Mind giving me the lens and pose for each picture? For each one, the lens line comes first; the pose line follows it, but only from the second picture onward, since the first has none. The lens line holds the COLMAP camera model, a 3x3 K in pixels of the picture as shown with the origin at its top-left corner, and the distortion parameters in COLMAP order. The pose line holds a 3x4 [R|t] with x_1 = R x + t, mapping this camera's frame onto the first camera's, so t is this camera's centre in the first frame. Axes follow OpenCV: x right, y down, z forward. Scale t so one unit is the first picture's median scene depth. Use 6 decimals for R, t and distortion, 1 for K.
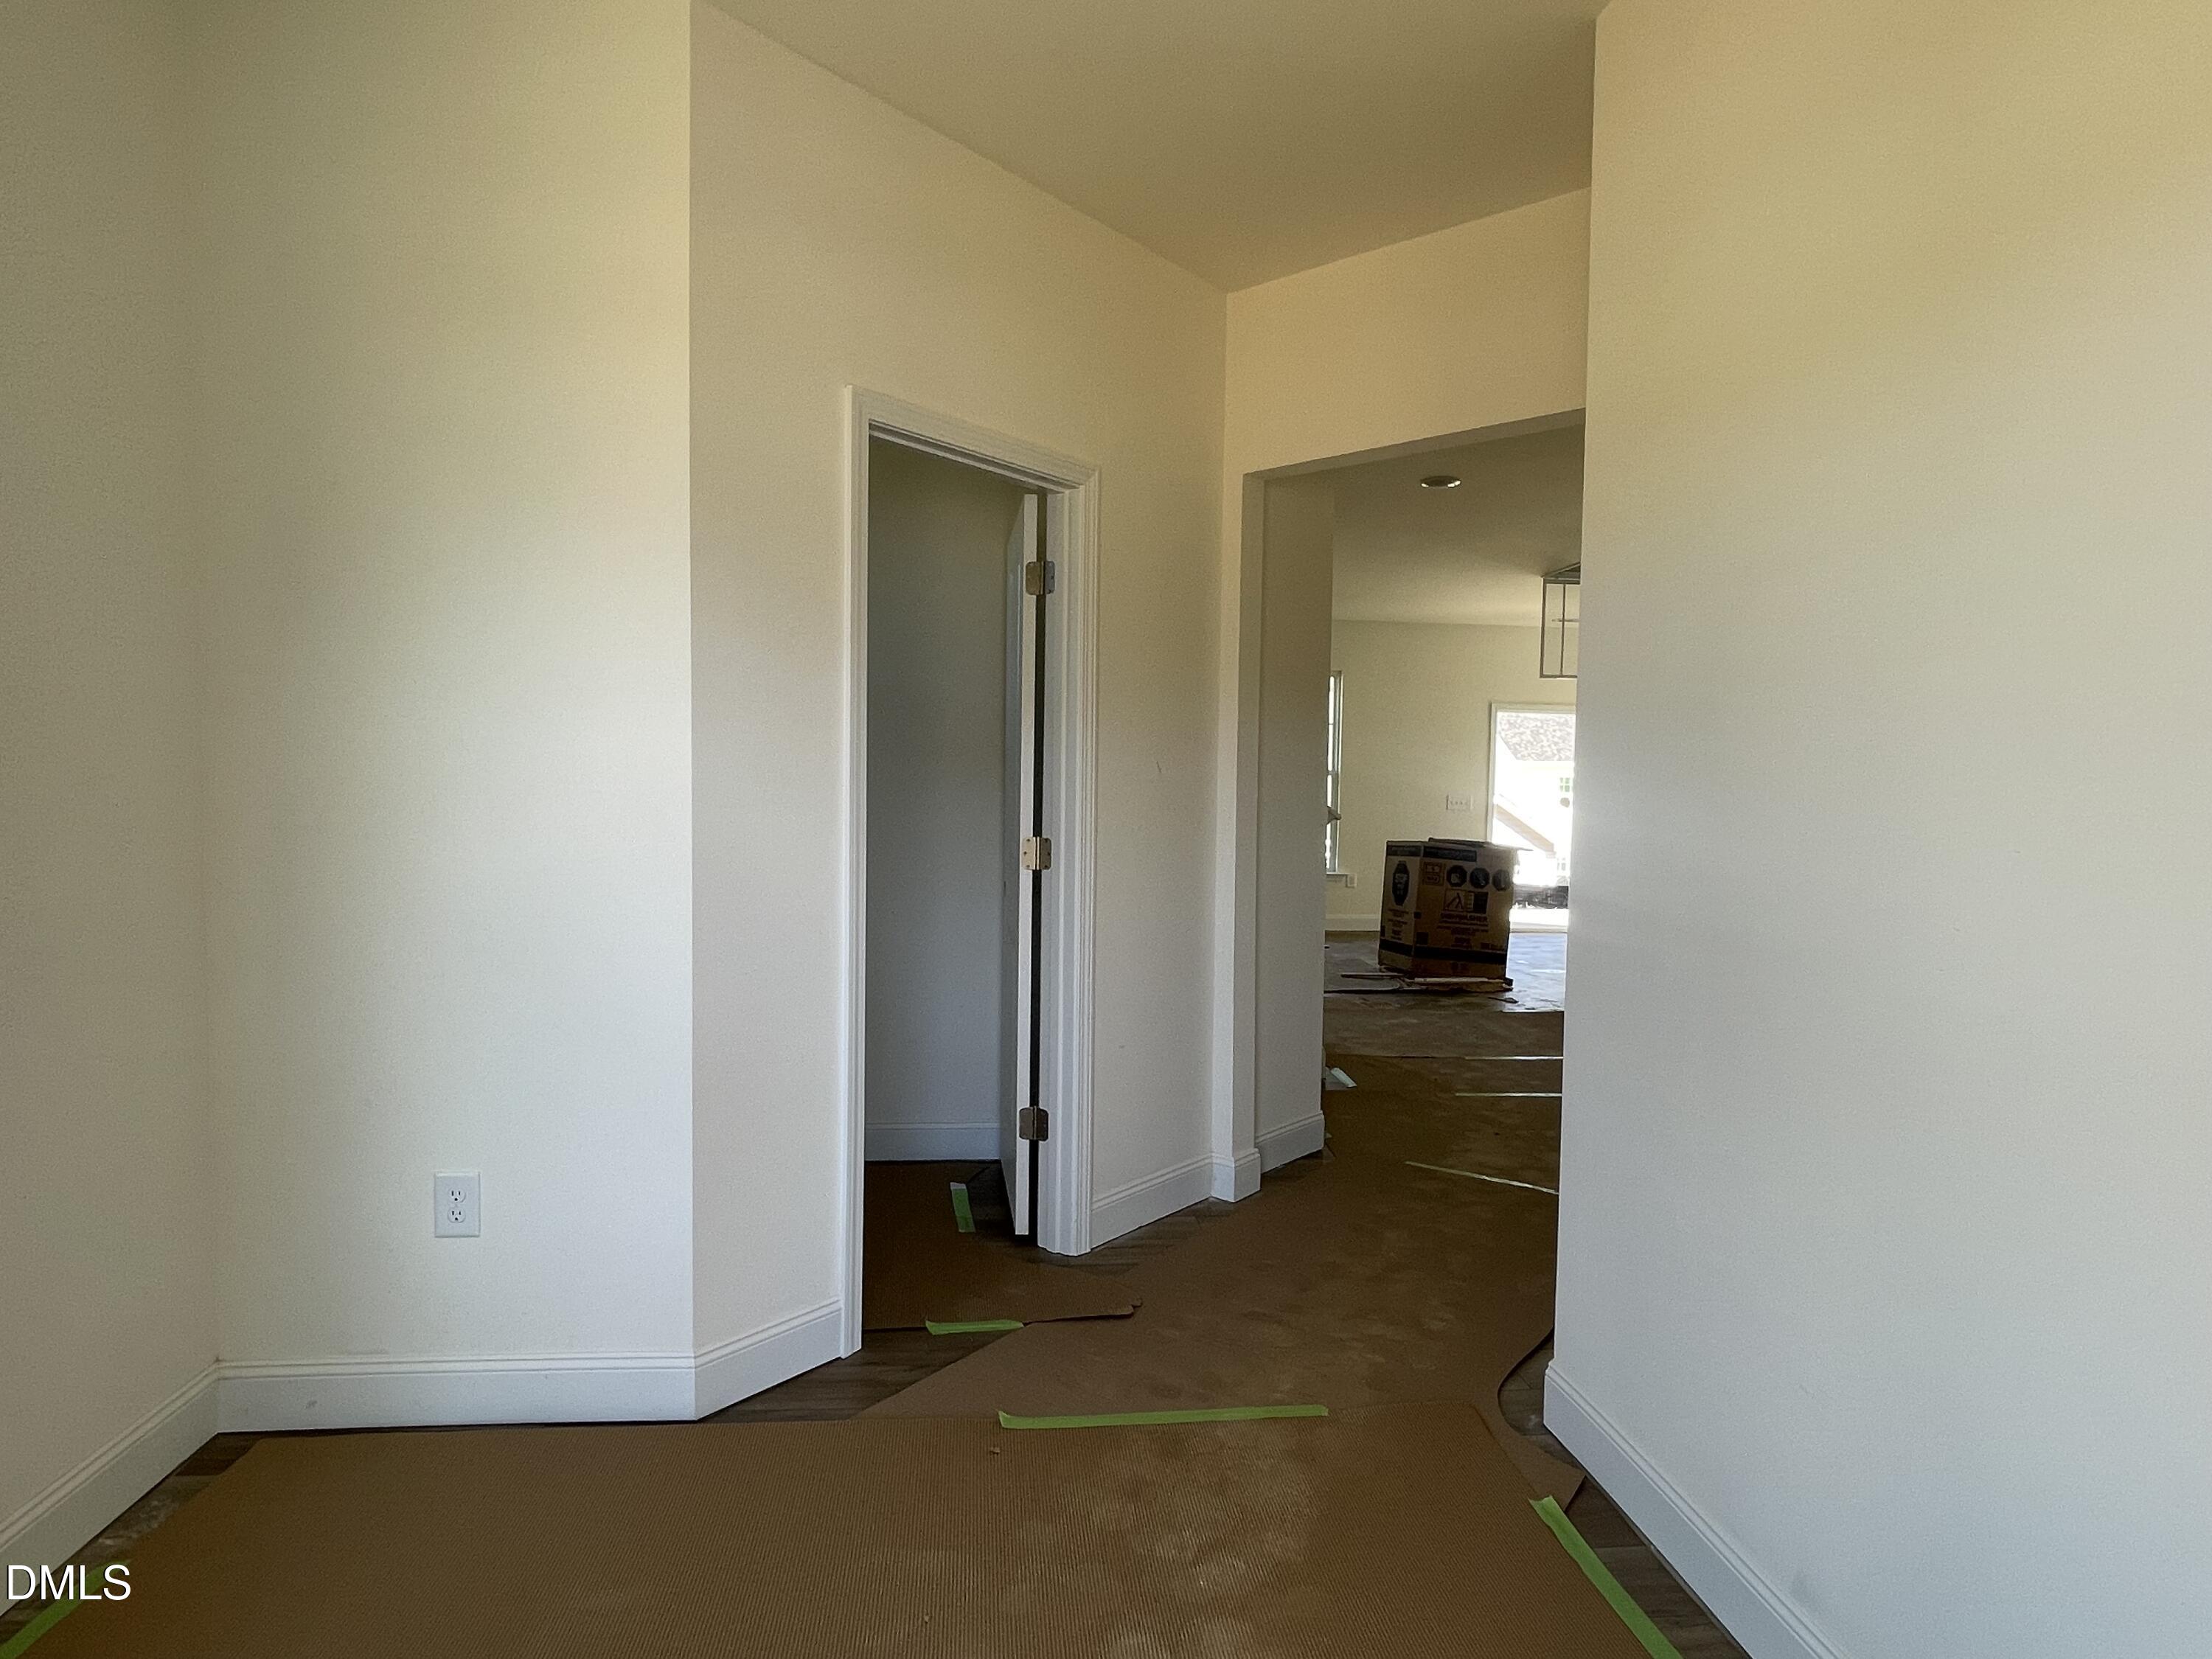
lens RADIAL K [[1213.2, 0, 1098.5], [0, 1213.2, 830.8], [0, 0, 1]] dist [-0.000455, -0.000042]
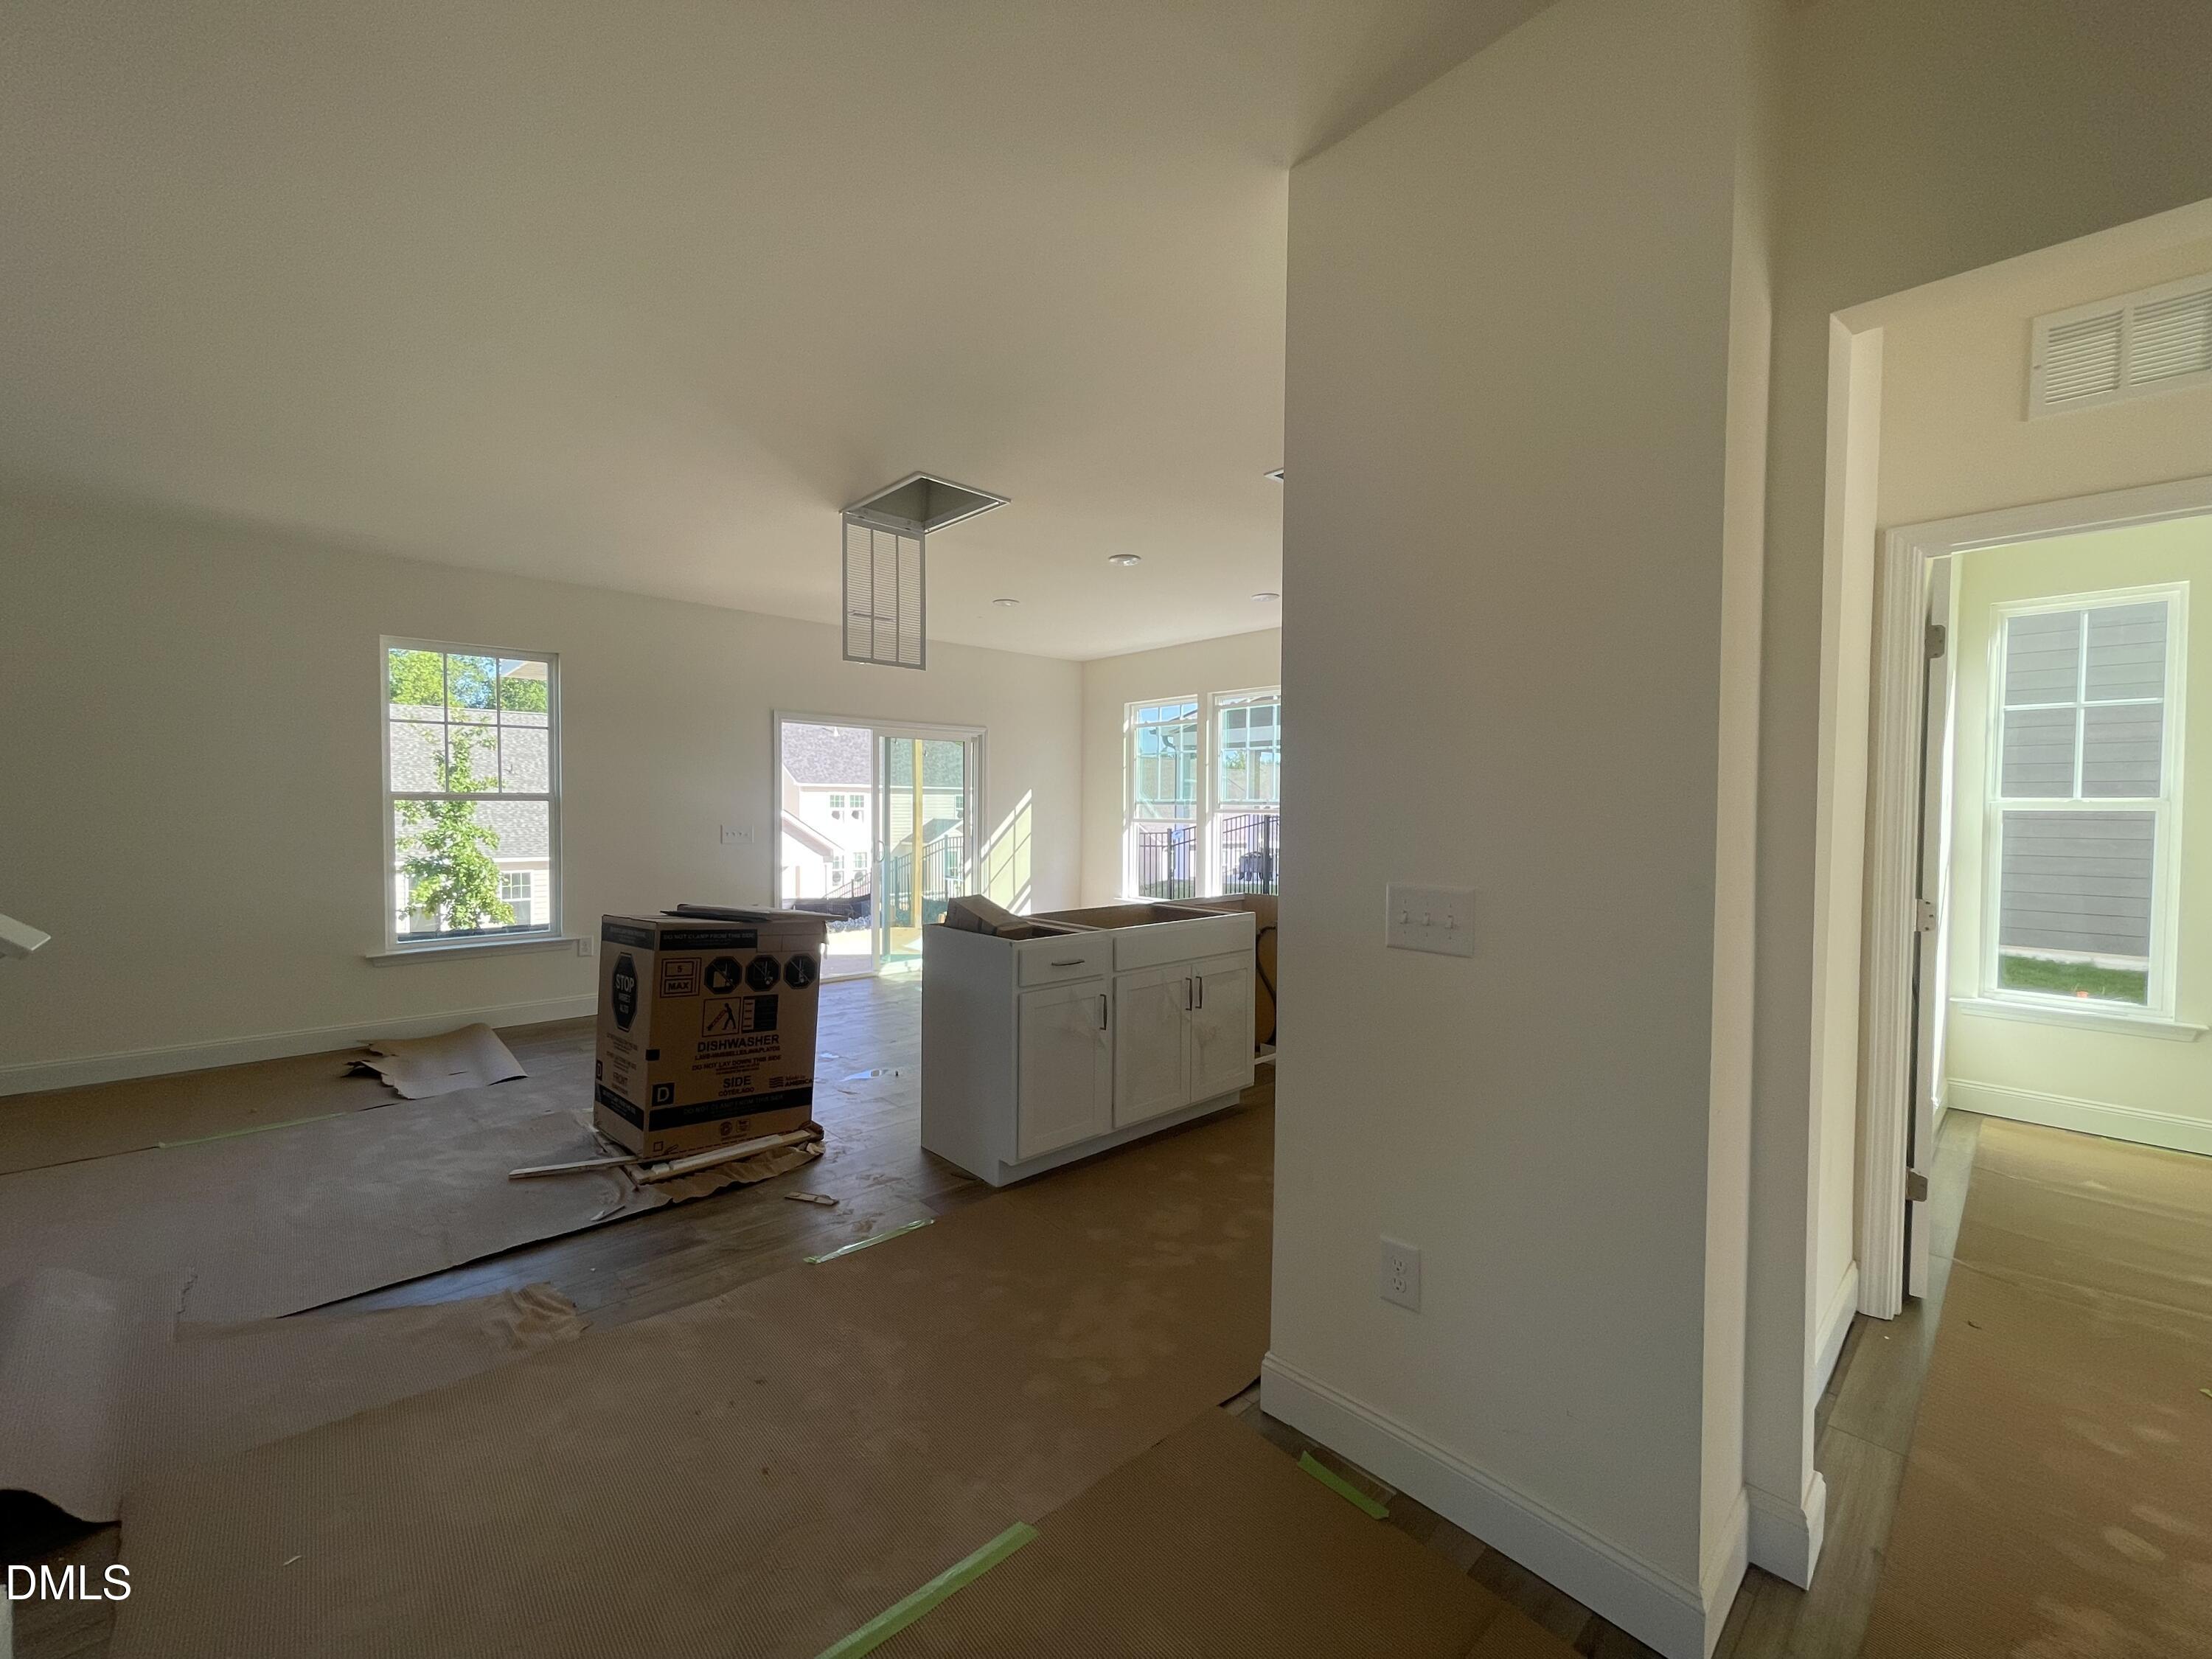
lens RADIAL K [[894.1, 0, 1095.5], [0, 894.1, 832.8], [0, 0, 1]] dist [0.001635, 0.000762]
pose [[0.794330, -0.032986, 0.606590, 0.176354], [0.032811, 0.999397, 0.011381, -0.031099], [-0.606600, 0.010863, 0.794933, 0.539956]]
